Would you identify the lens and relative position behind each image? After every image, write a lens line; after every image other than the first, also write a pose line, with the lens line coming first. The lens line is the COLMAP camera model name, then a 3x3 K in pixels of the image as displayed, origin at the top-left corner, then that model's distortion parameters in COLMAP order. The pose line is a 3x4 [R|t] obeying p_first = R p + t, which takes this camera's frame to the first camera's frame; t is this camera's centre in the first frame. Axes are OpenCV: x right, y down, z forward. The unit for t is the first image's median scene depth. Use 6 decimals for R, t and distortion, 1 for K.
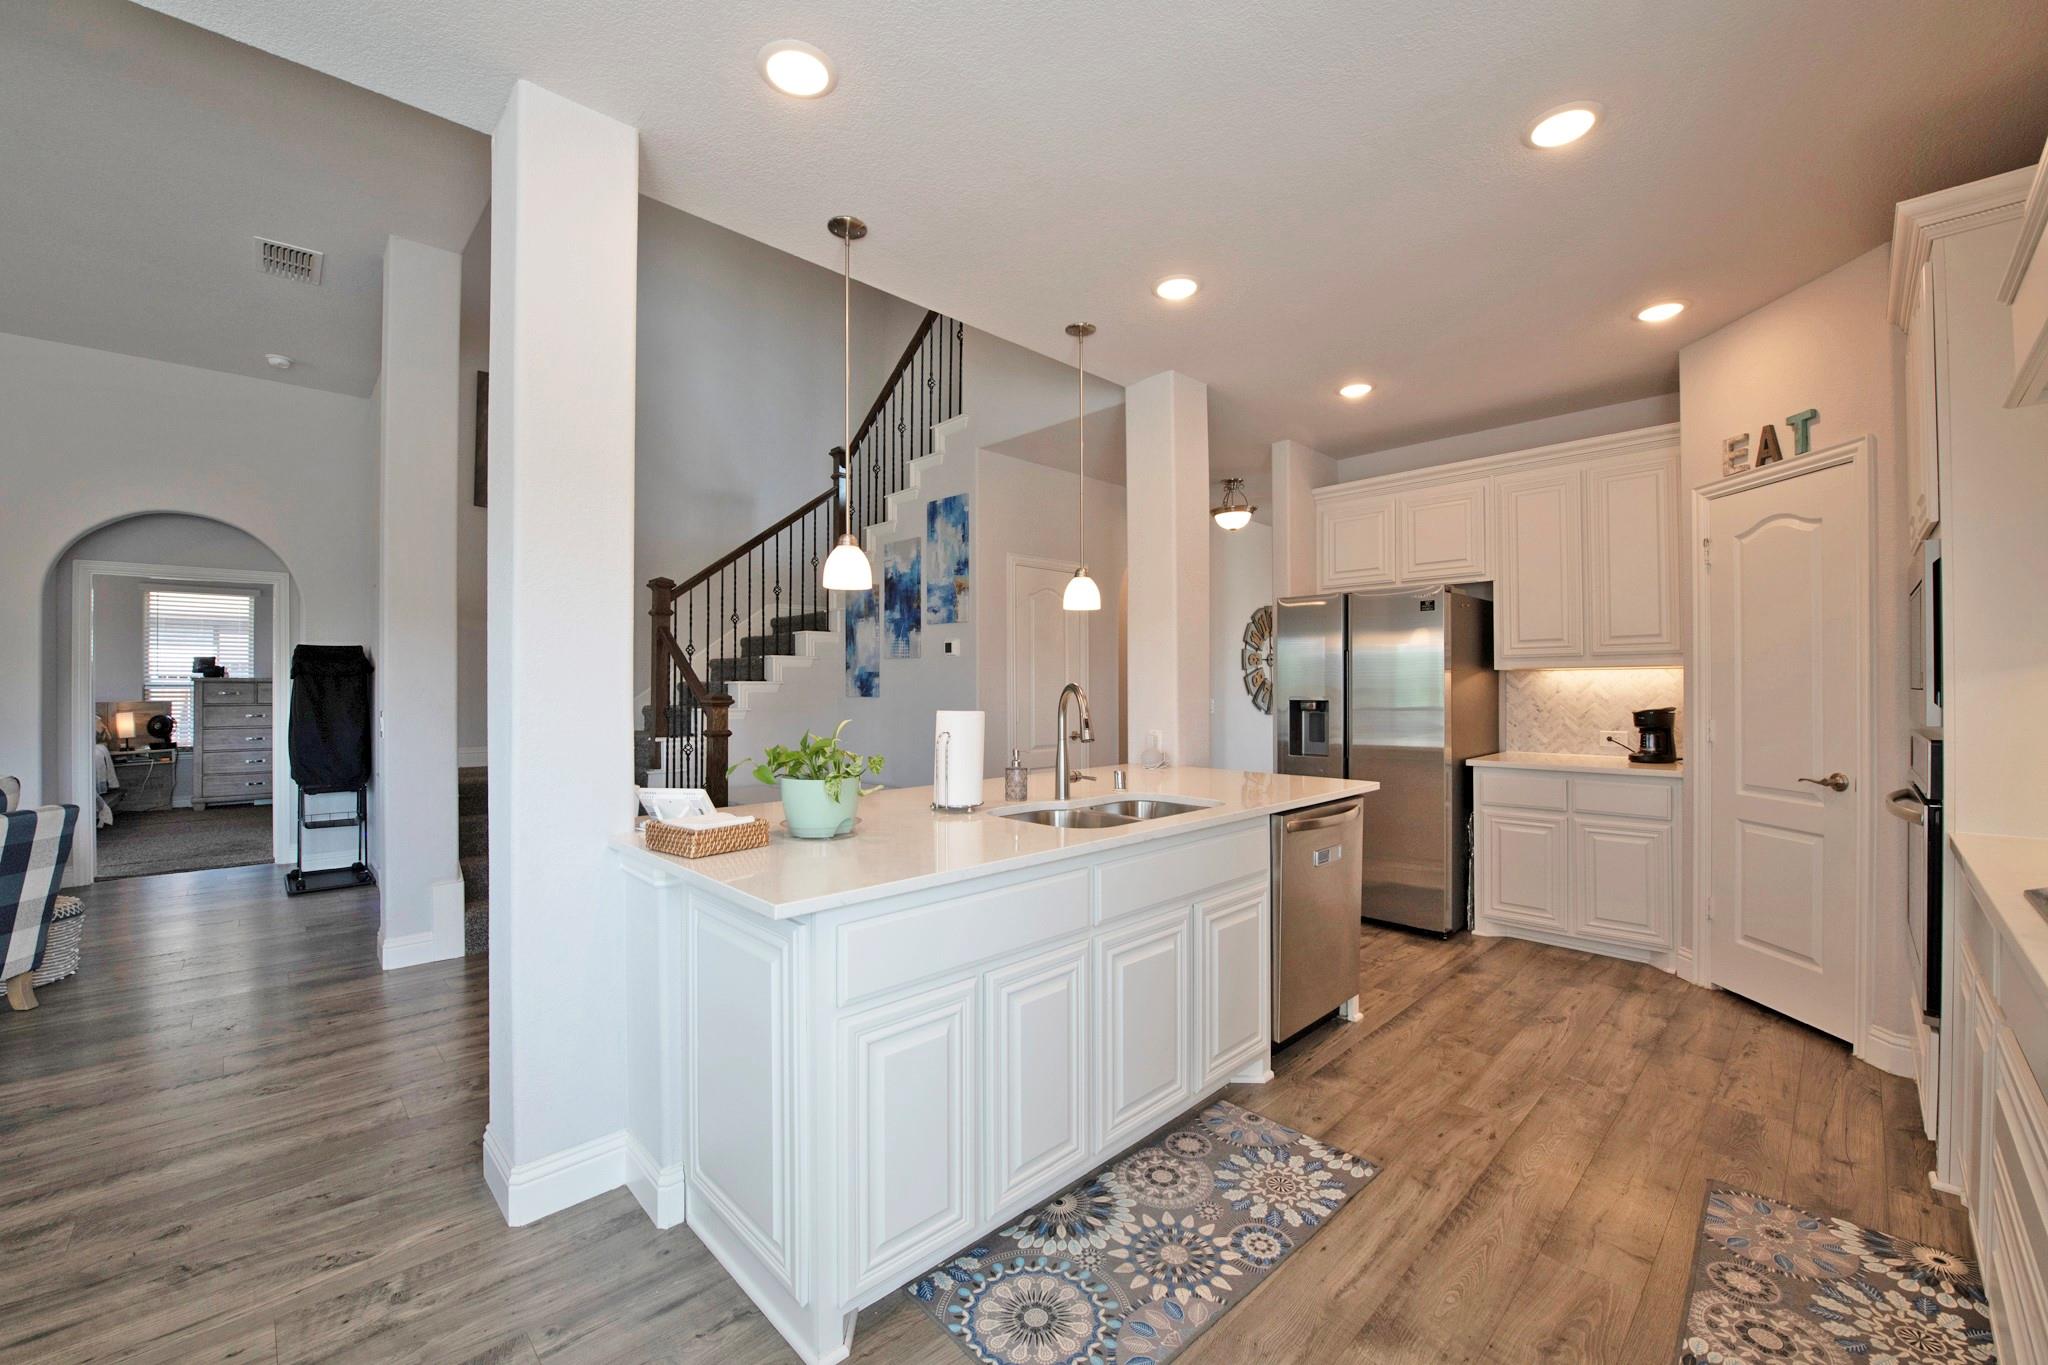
lens RADIAL K [[819.2, 0, 1022.3], [0, 819.2, 682.7], [0, 0, 1]] dist [-0.022767, -0.000595]
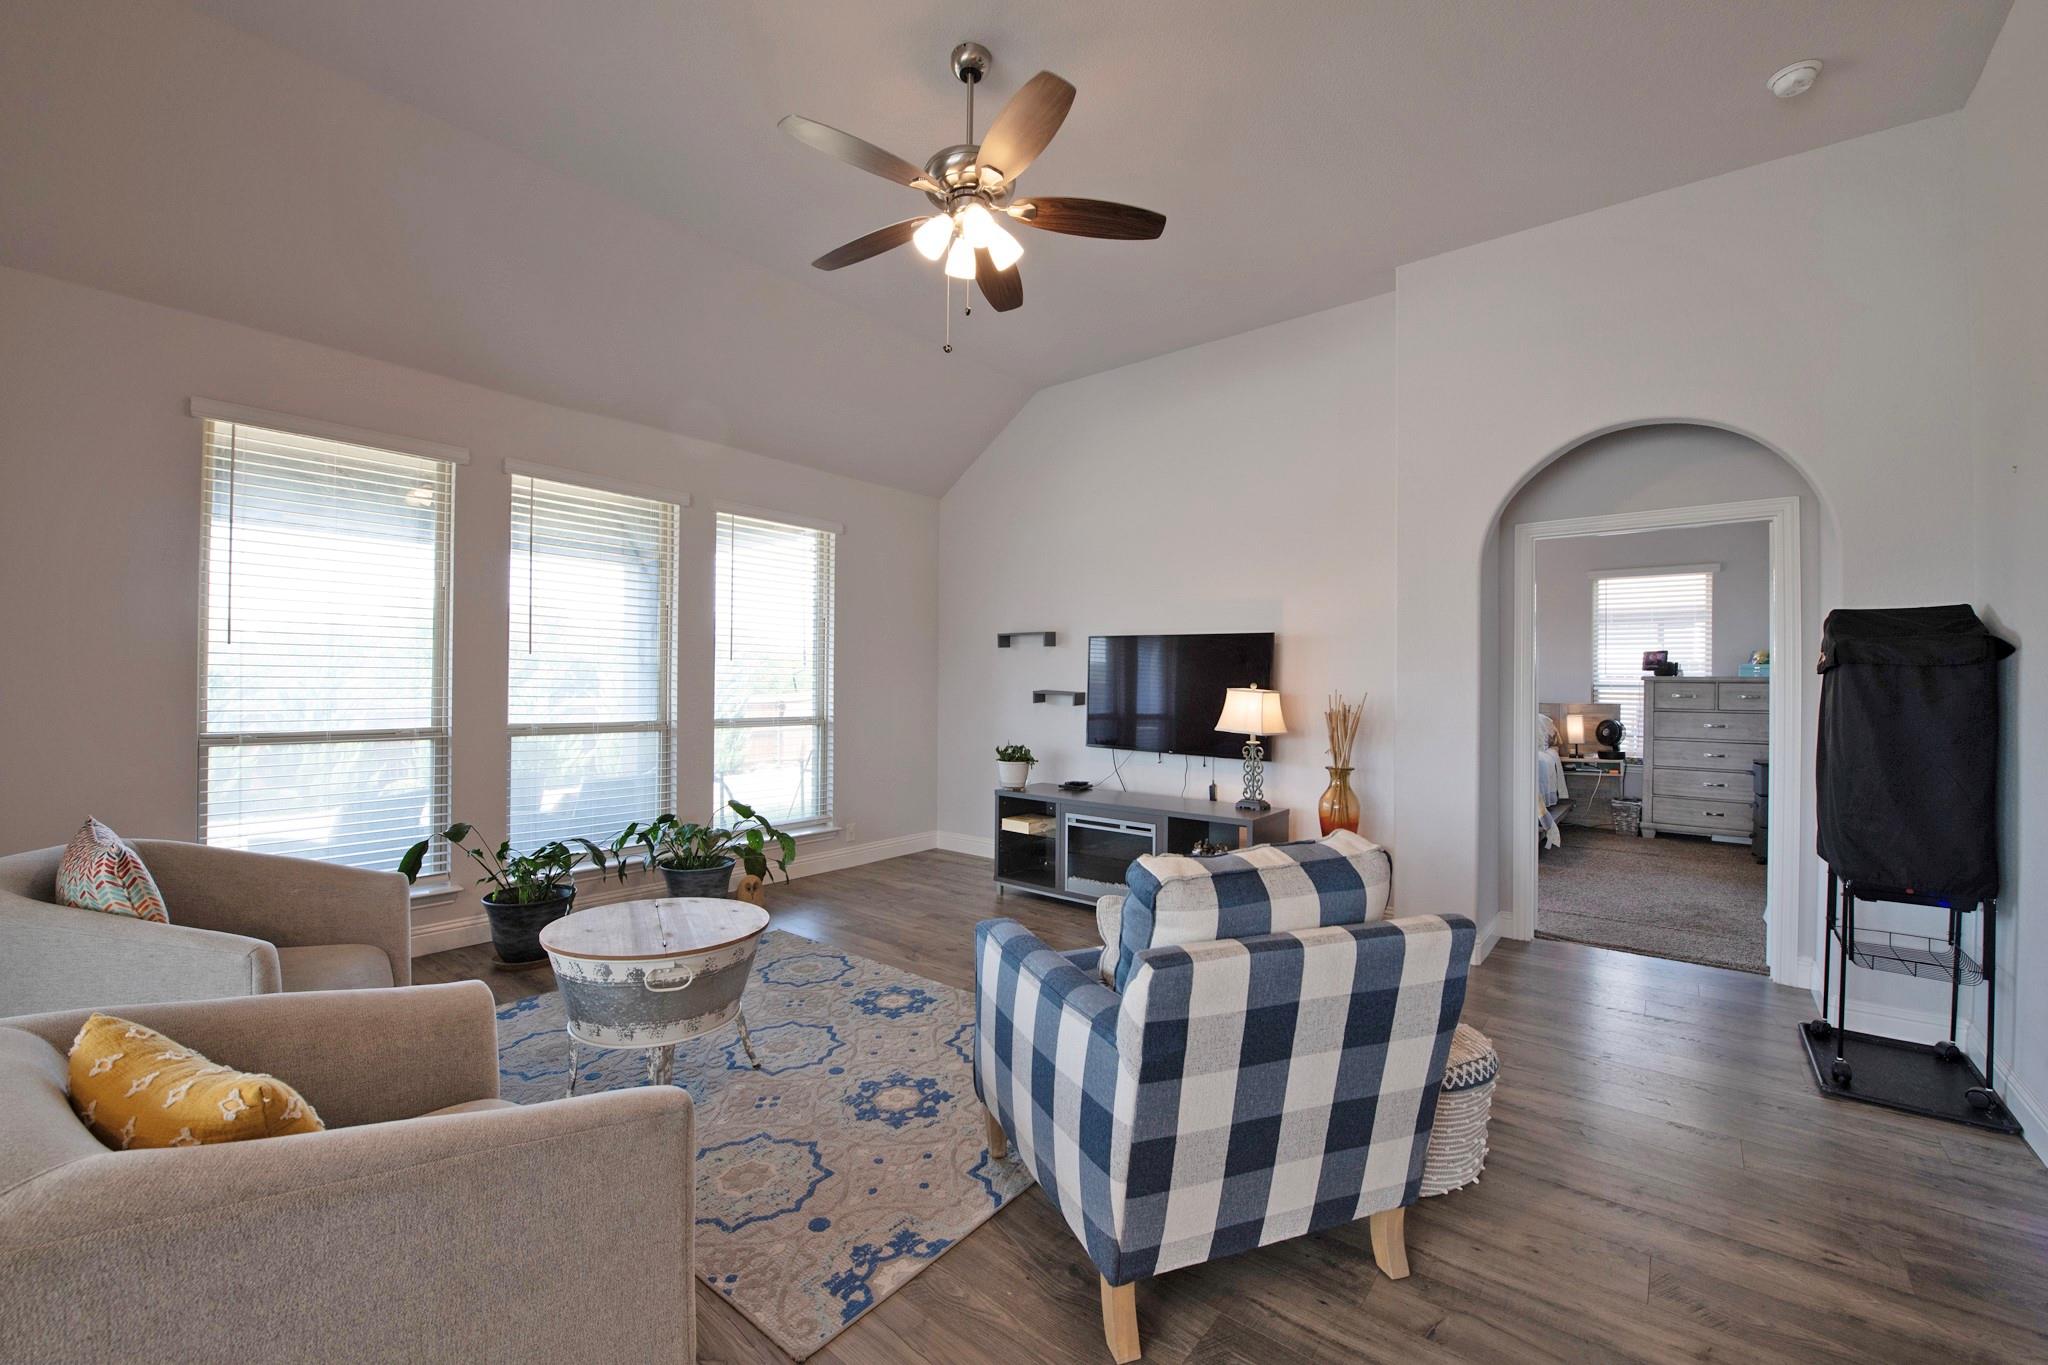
lens RADIAL K [[819.2, 0, 1014.8], [0, 819.2, 679.6], [0, 0, 1]] dist [-0.022767, -0.000595]
pose [[0.115598, -0.001636, -0.993295, -0.288339], [-0.004562, 0.999987, -0.002178, 0.001969], [0.993286, 0.004783, 0.115589, 0.261188]]
